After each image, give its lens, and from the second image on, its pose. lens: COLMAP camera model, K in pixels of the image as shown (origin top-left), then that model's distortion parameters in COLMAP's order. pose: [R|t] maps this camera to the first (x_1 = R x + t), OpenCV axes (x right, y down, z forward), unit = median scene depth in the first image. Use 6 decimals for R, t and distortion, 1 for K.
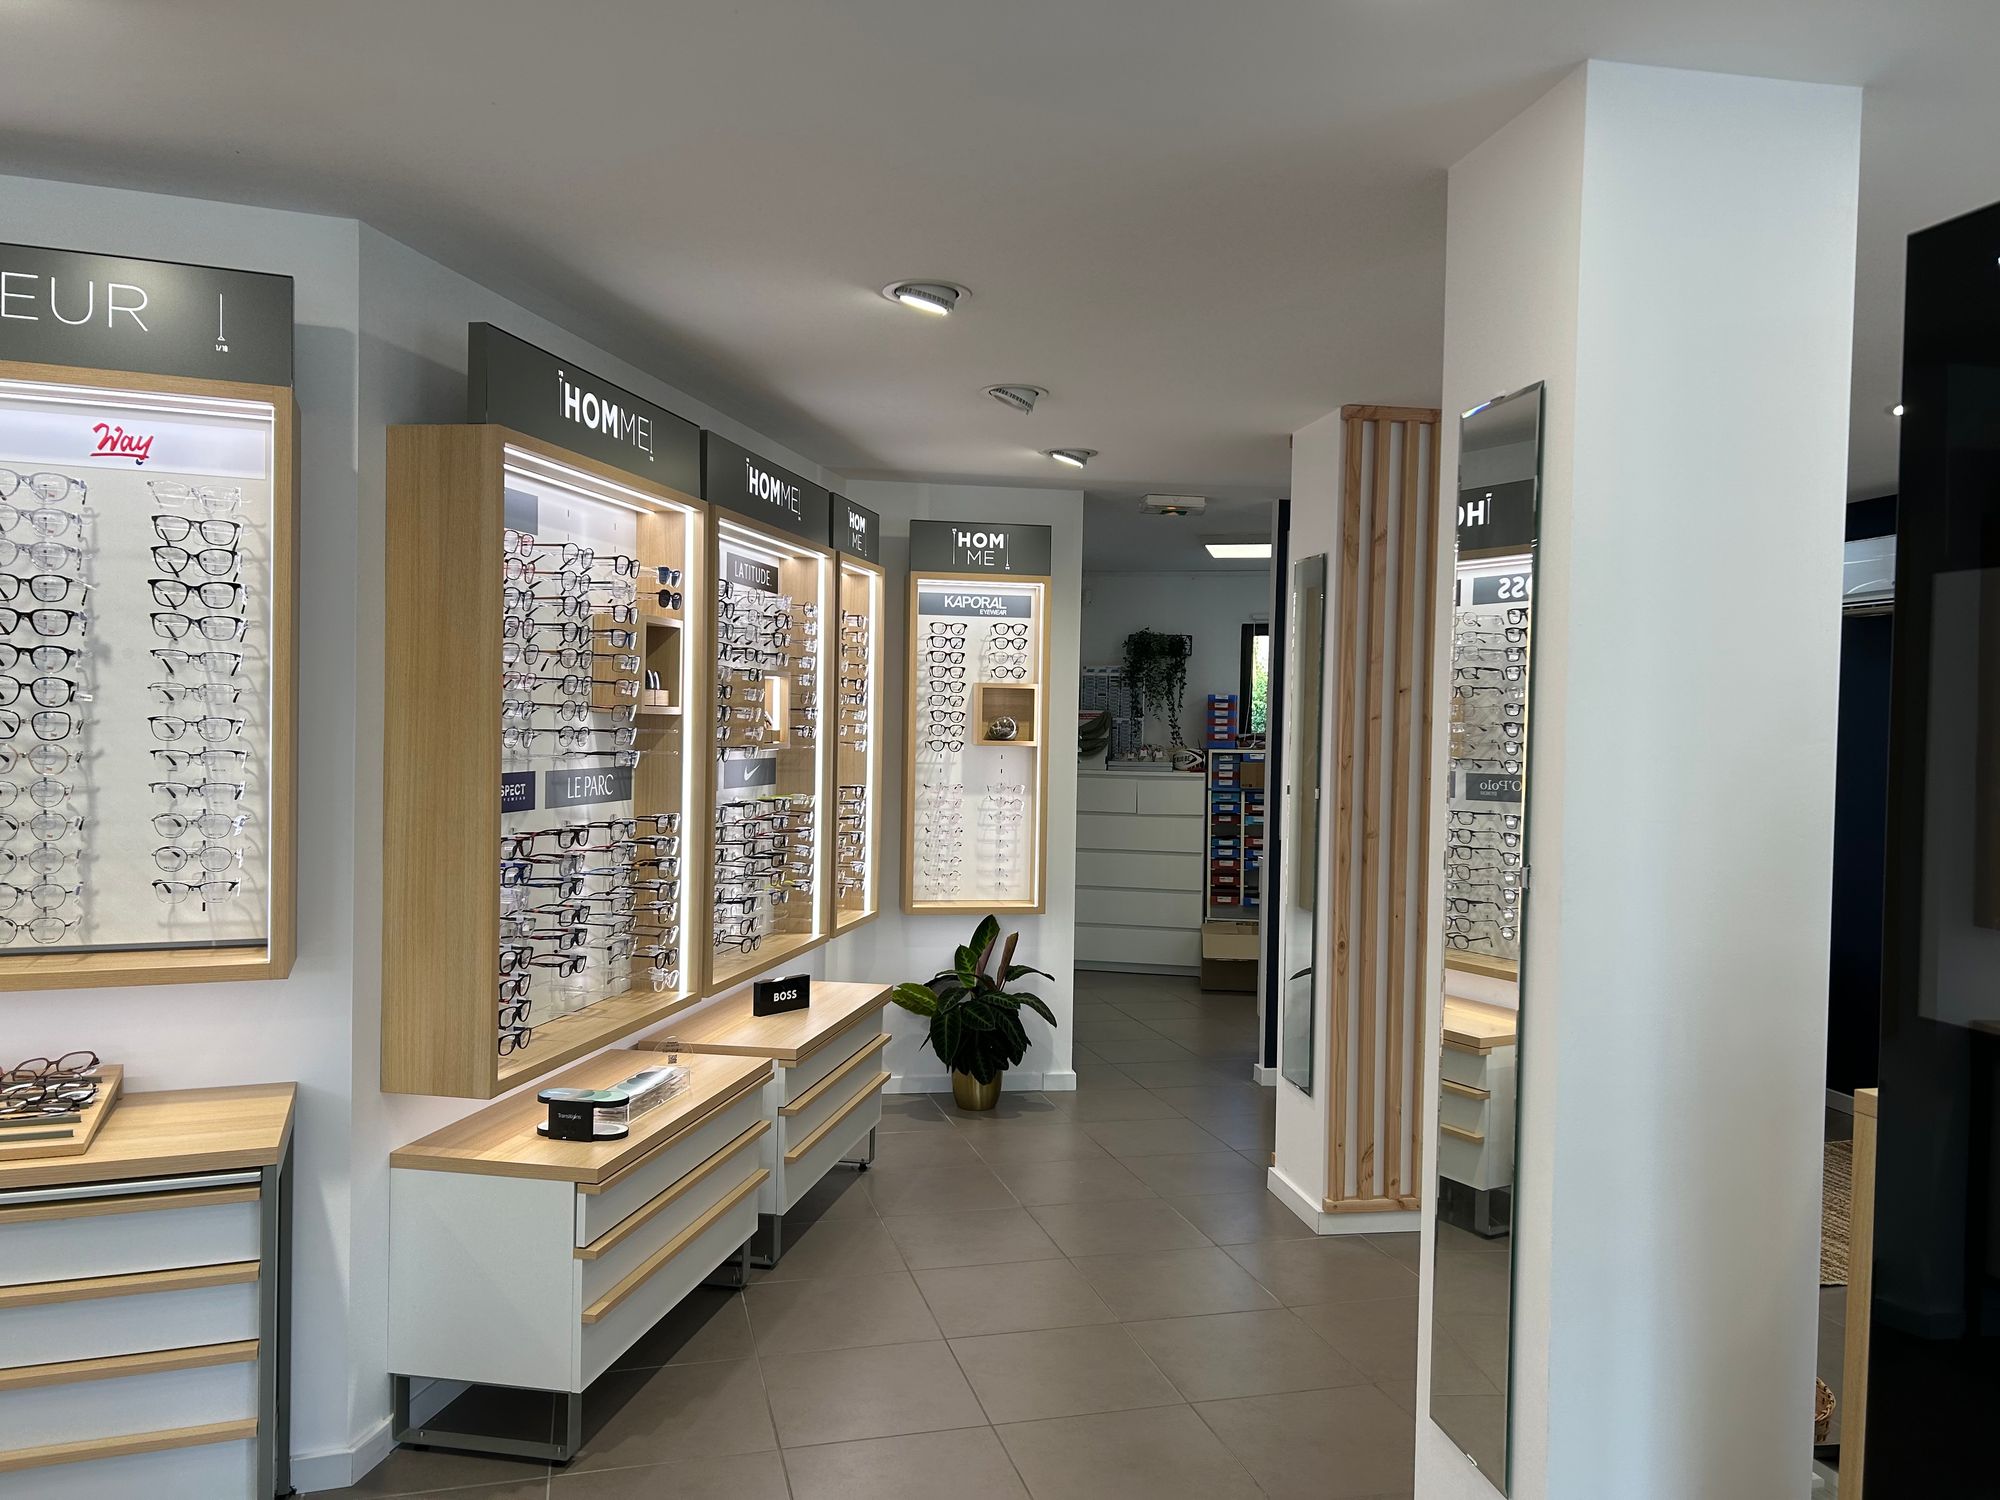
lens RADIAL K [[1479.9, 0, 1006.9], [0, 1479.9, 757.4], [0, 0, 1]] dist [0.045942, -0.060491]
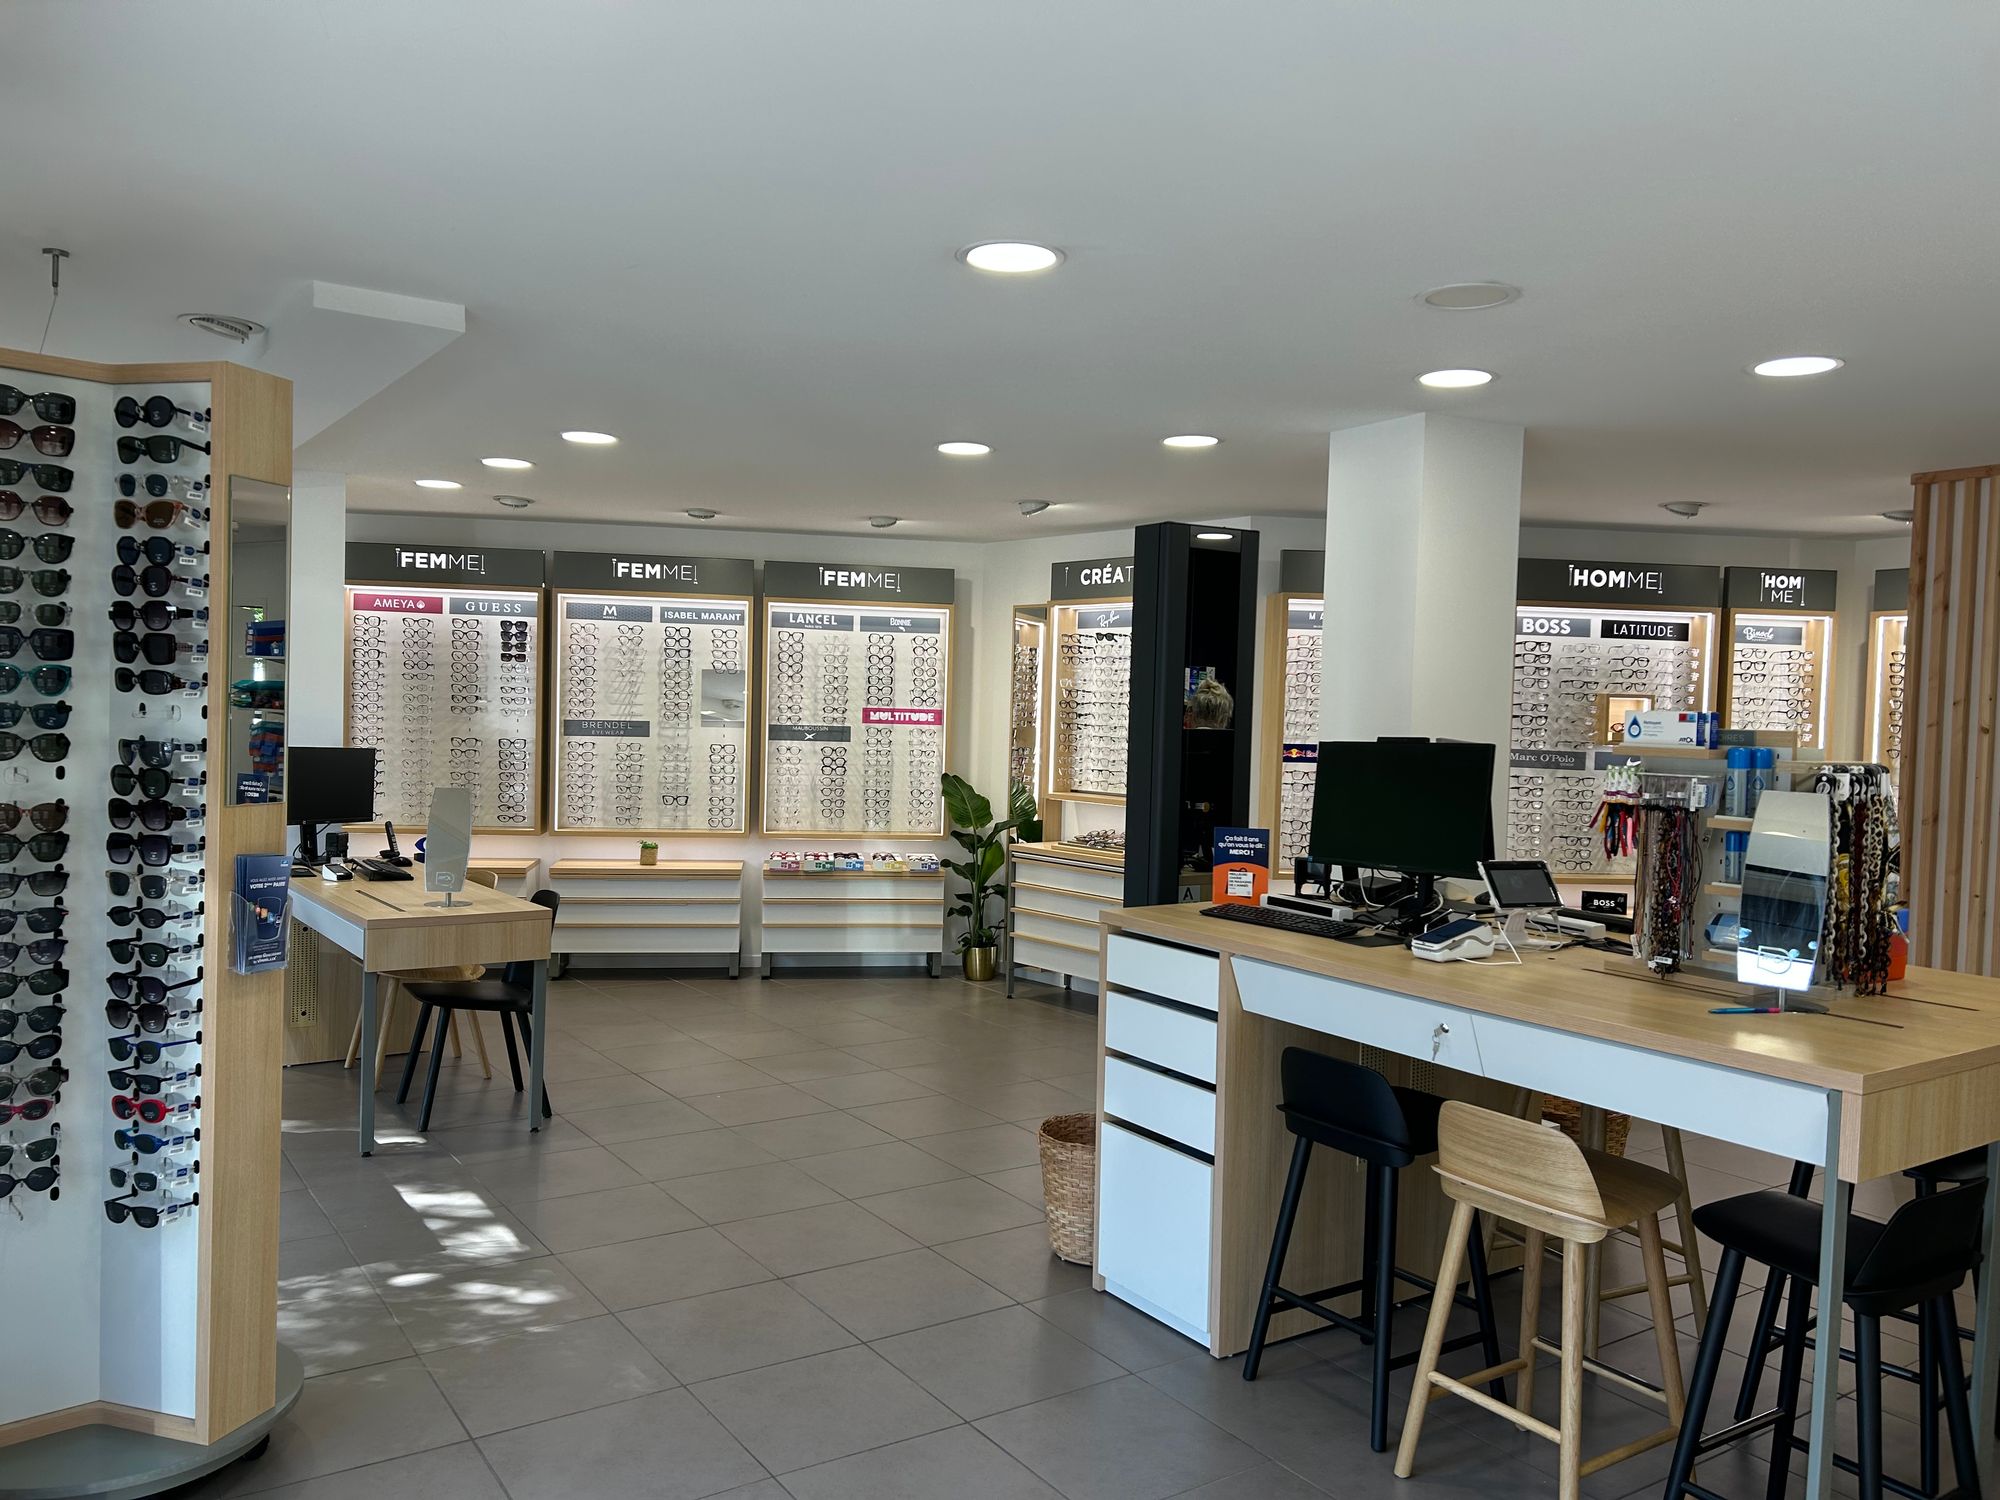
lens RADIAL K [[1479.9, 0, 1006.9], [0, 1479.9, 757.4], [0, 0, 1]] dist [0.045942, -0.060491]
pose [[0.327019, 0.024254, -0.944707, 1.254272], [-0.045667, 0.998908, 0.009837, 0.024218], [0.943914, 0.039925, 0.327769, -0.126573]]
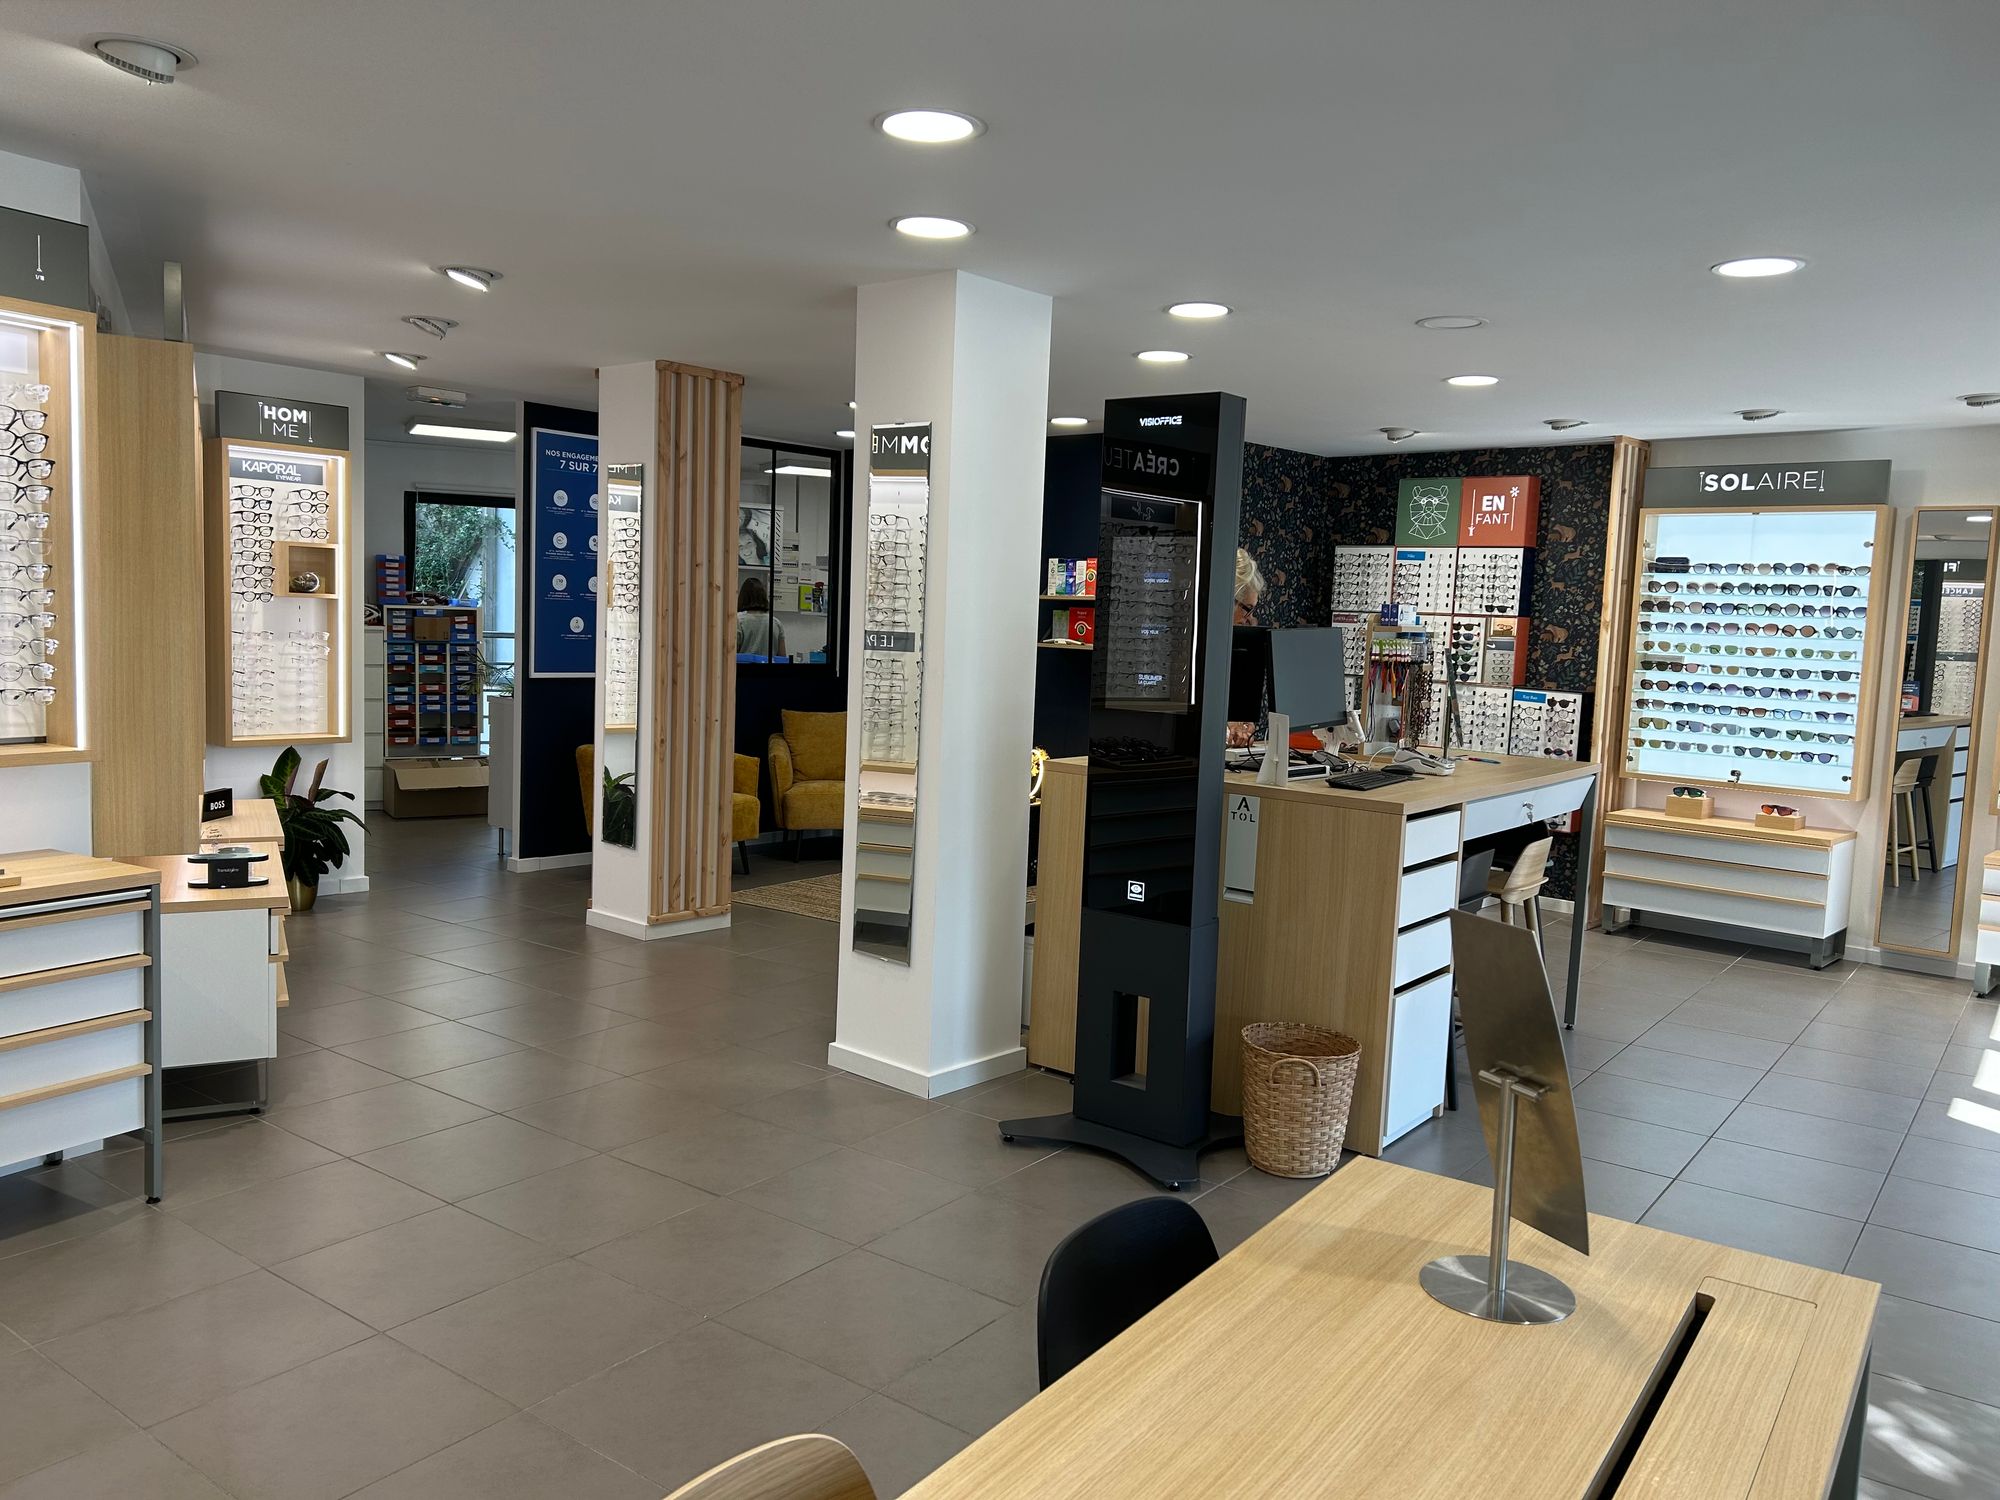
lens RADIAL K [[1479.9, 0, 1006.9], [0, 1479.9, 757.4], [0, 0, 1]] dist [0.045942, -0.060491]
pose [[0.781316, -0.046323, 0.622414, -0.440784], [-0.010983, 0.996067, 0.087919, 0.011643], [-0.624039, -0.075528, 0.777734, -0.358003]]
